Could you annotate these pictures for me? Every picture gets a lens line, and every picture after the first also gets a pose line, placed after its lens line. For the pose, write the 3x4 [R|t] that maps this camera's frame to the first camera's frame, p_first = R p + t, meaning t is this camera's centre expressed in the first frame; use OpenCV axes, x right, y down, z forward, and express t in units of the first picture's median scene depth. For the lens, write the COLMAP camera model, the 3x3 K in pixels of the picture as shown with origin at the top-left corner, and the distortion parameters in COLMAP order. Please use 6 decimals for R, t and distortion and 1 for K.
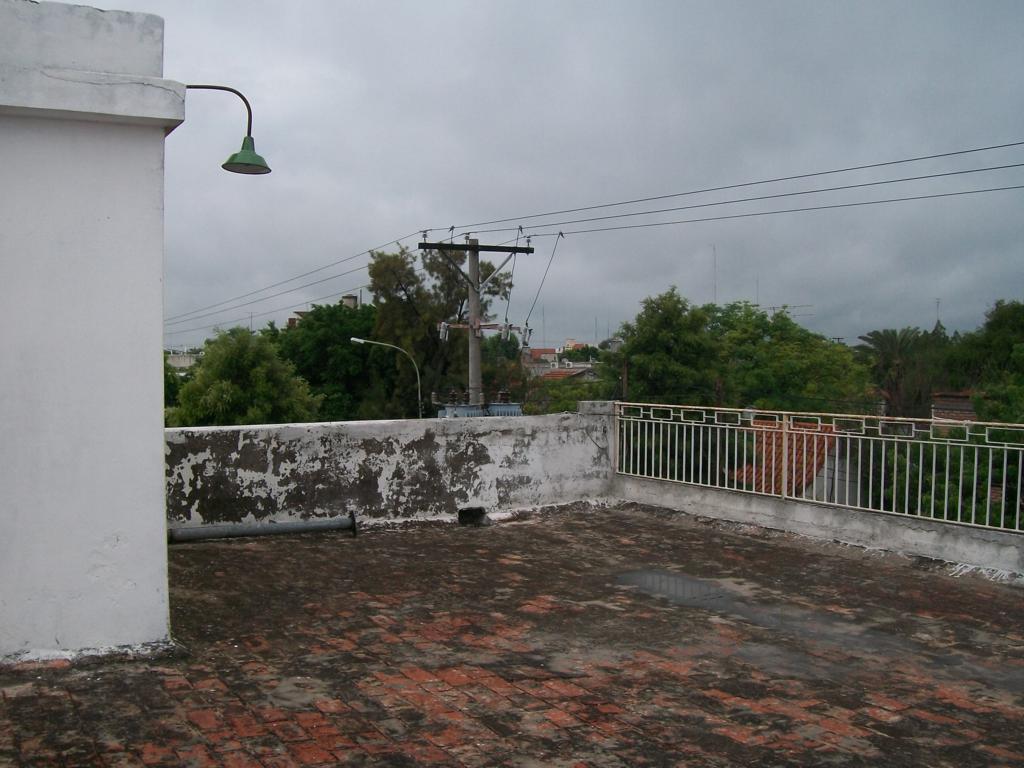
lens RADIAL K [[1114.1, 0, 512.0], [0, 1114.1, 384.0], [0, 0, 1]] dist [-0.193336, 0.193201]
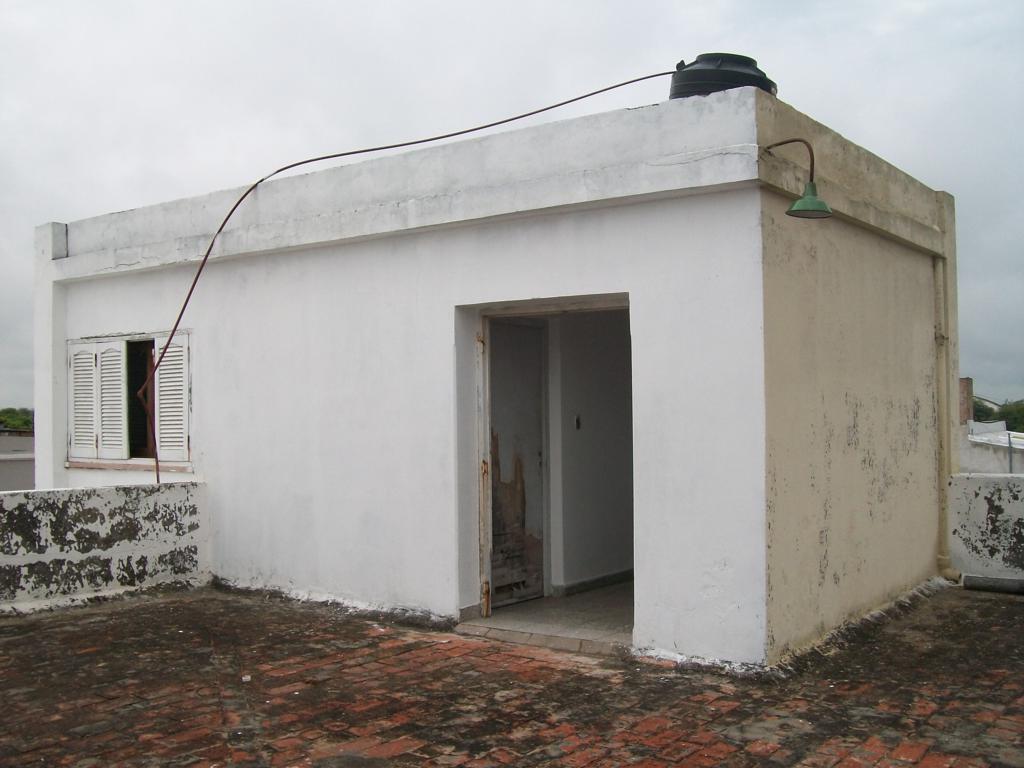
lens RADIAL K [[1114.1, 0, 512.0], [0, 1114.1, 384.0], [0, 0, 1]] dist [-0.193336, 0.193201]
pose [[0.421041, -0.026224, -0.906662, 0.574526], [-0.015072, 0.999242, -0.035901, 0.002991], [0.906916, 0.028781, 0.420327, 0.328310]]
